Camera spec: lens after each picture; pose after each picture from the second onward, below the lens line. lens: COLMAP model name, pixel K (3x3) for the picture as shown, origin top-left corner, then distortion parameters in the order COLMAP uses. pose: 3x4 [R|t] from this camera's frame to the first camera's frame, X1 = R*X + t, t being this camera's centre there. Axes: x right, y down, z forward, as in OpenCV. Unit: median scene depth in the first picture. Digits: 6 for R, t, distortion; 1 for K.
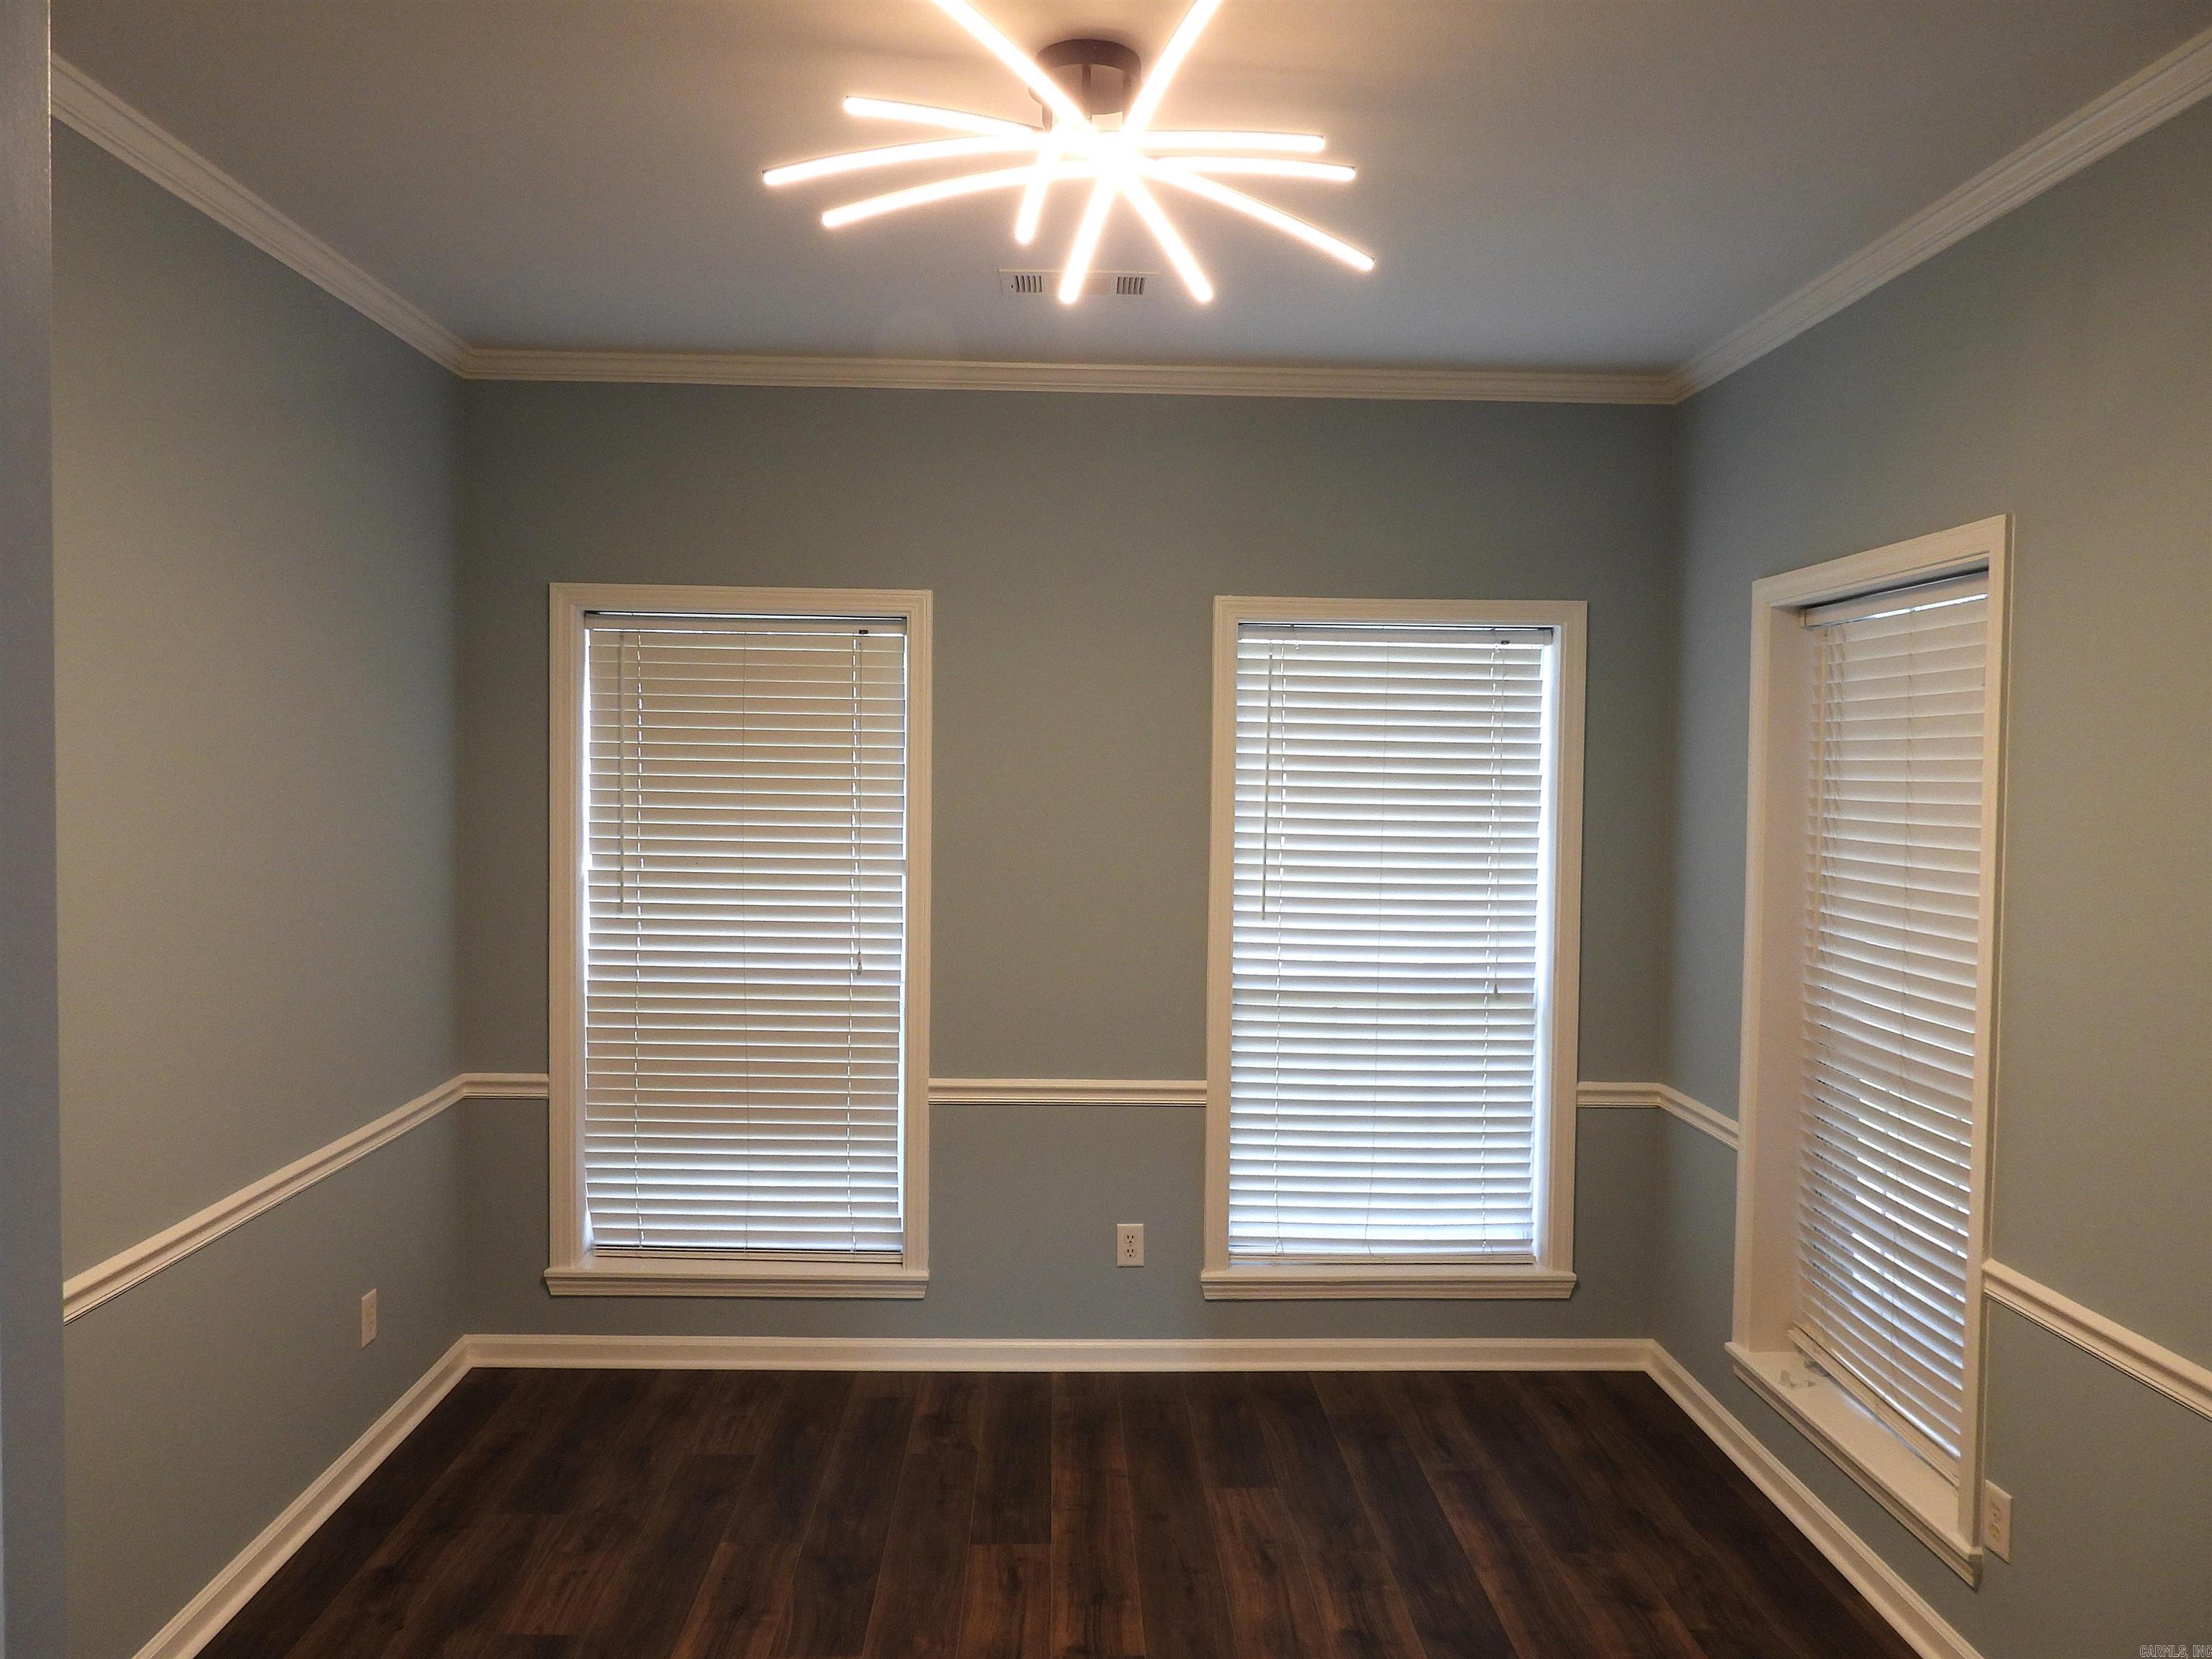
lens RADIAL K [[1593.9, 0, 1095.3], [0, 1593.9, 829.0], [0, 0, 1]] dist [-0.014138, 0.005385]
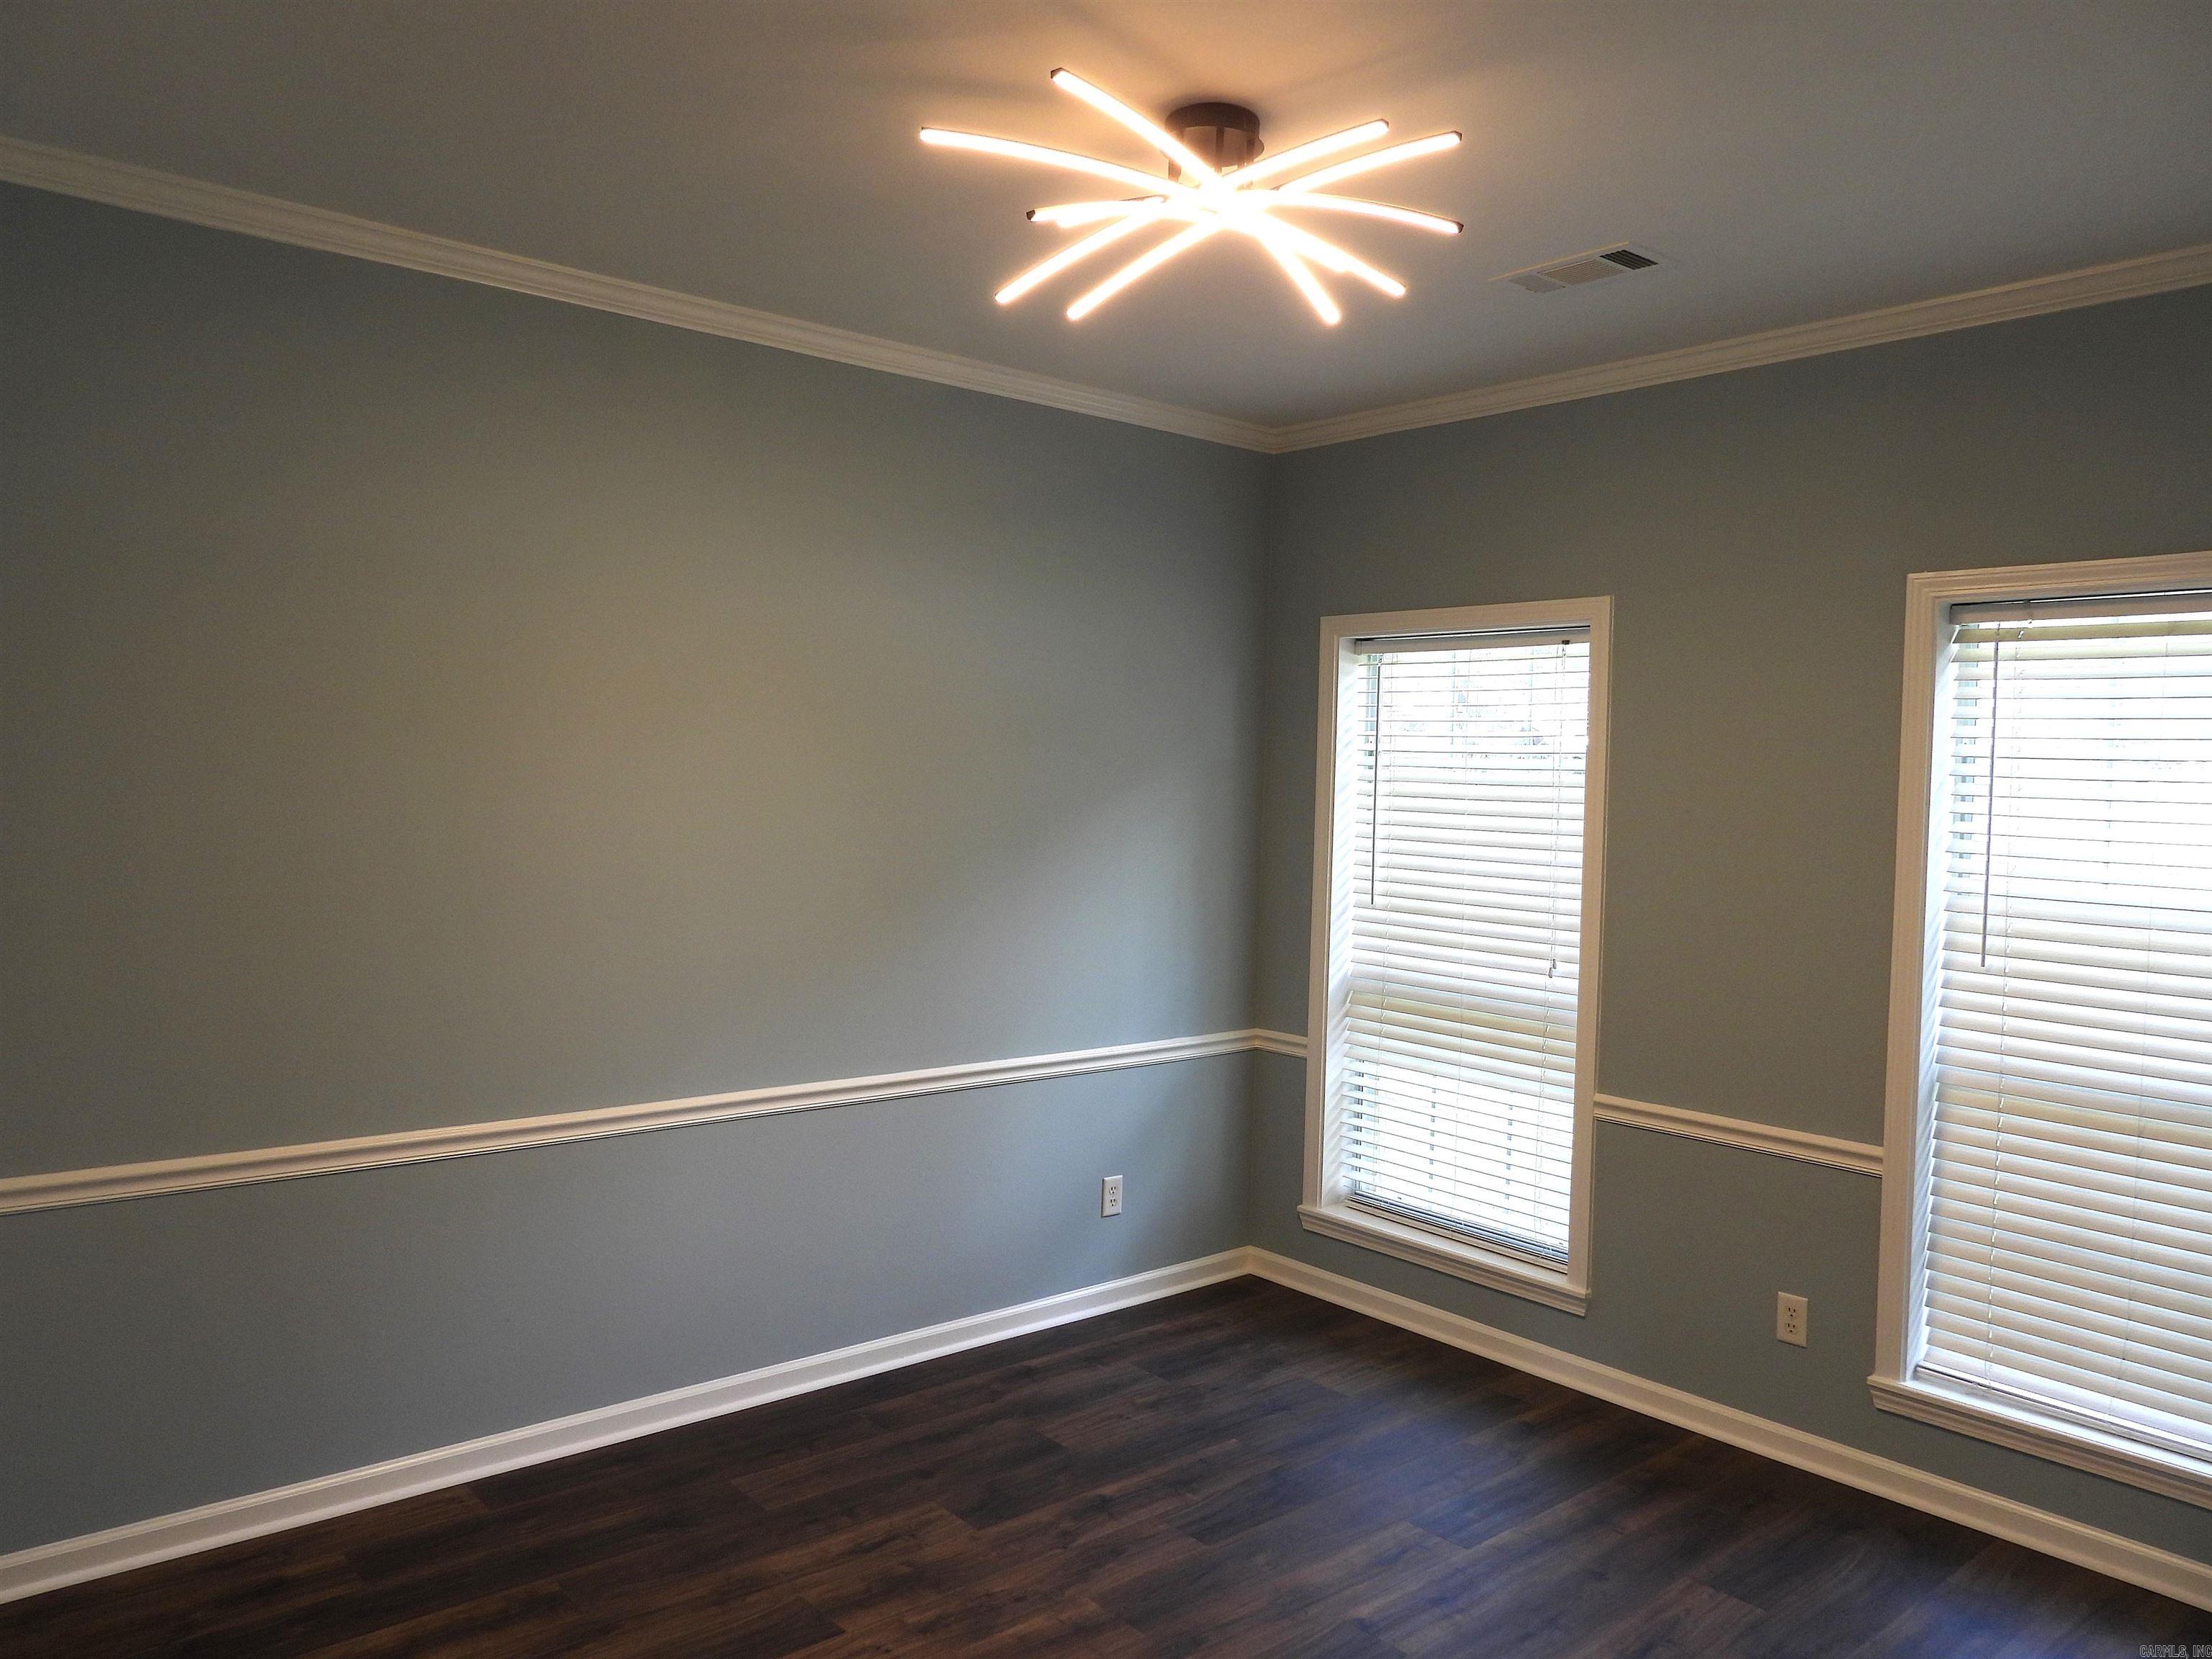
lens RADIAL K [[1593.9, 0, 1103.7], [0, 1593.9, 826.7], [0, 0, 1]] dist [-0.014138, 0.005385]
pose [[0.629096, 0.028518, -0.776805, 0.461063], [-0.048698, 0.998810, -0.002770, 0.010477], [0.775801, 0.039571, 0.629735, 0.143116]]
